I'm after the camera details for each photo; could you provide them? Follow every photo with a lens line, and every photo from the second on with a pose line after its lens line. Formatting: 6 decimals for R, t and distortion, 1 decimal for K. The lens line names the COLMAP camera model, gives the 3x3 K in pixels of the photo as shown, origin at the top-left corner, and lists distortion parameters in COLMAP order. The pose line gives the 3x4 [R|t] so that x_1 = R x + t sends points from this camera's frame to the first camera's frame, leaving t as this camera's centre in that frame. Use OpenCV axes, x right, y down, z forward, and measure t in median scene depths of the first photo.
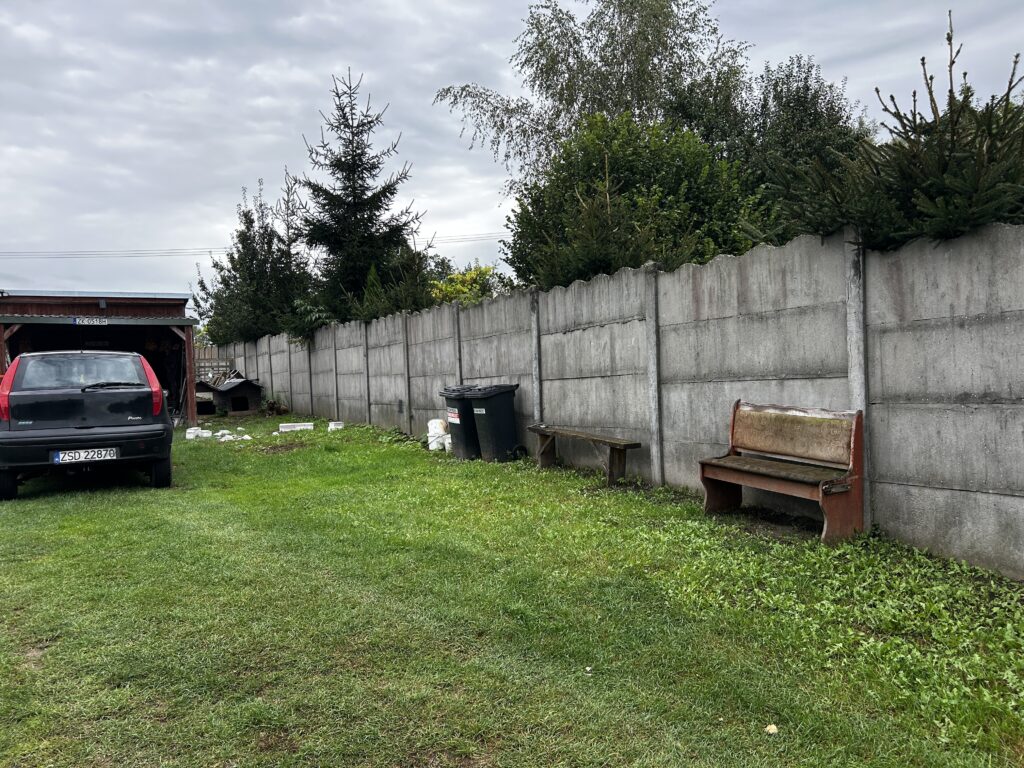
lens RADIAL K [[773.2, 0, 508.1], [0, 773.2, 384.1], [0, 0, 1]] dist [0.059547, -0.066717]
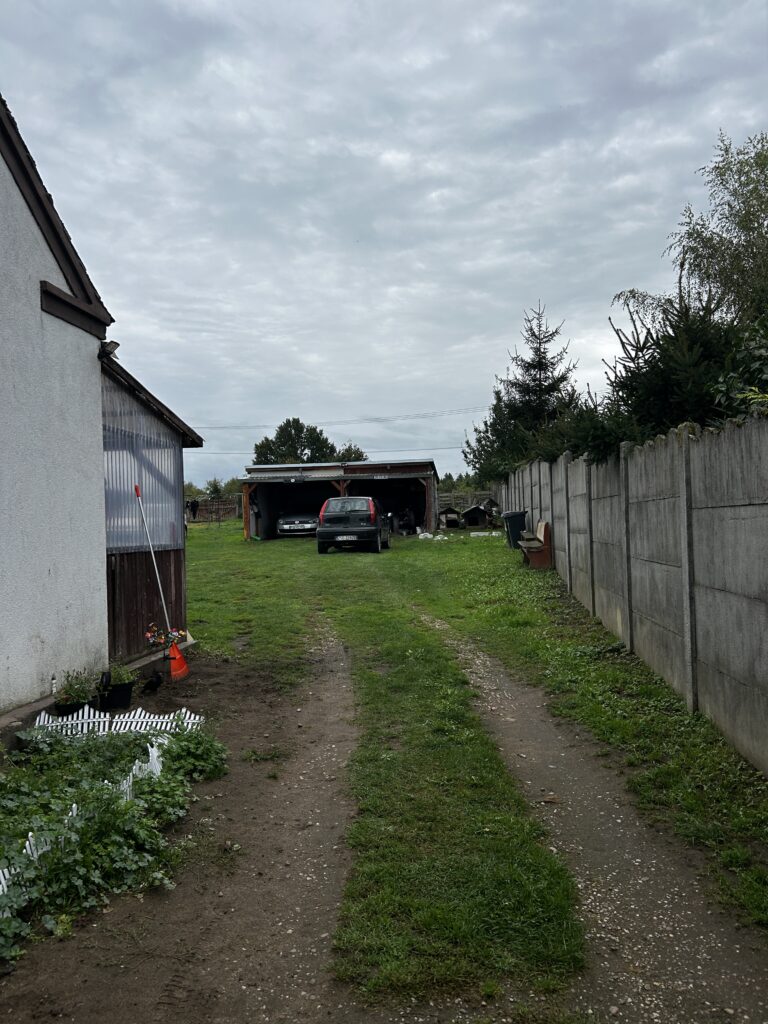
lens RADIAL K [[773.2, 0, 380.2], [0, 773.2, 517.6], [0, 0, 1]] dist [0.059547, -0.066717]
pose [[0.820245, 0.008576, -0.571948, 0.422855], [0.000197, 0.999883, 0.015275, -0.006707], [0.572012, -0.012642, 0.820148, -0.432062]]
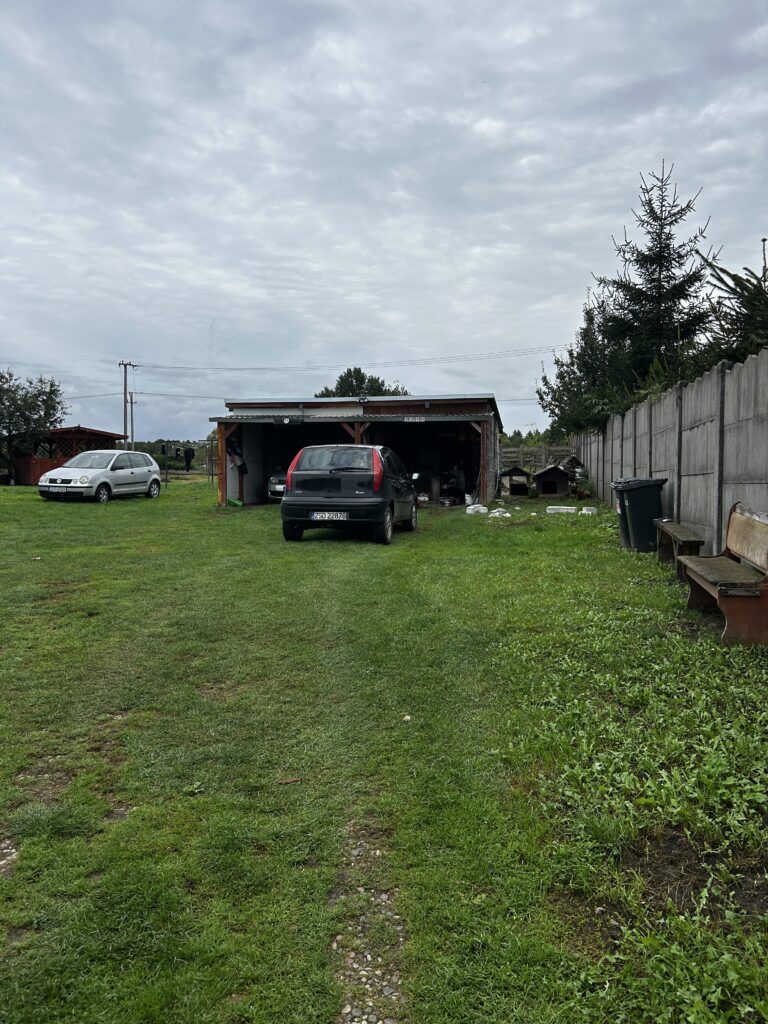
lens RADIAL K [[773.2, 0, 376.5], [0, 773.2, 503.1], [0, 0, 1]] dist [0.059547, -0.066717]
pose [[0.764870, 0.056701, -0.641684, 0.193499], [-0.027904, 0.998100, 0.054934, -0.006843], [0.643580, -0.024112, 0.764999, -0.026352]]
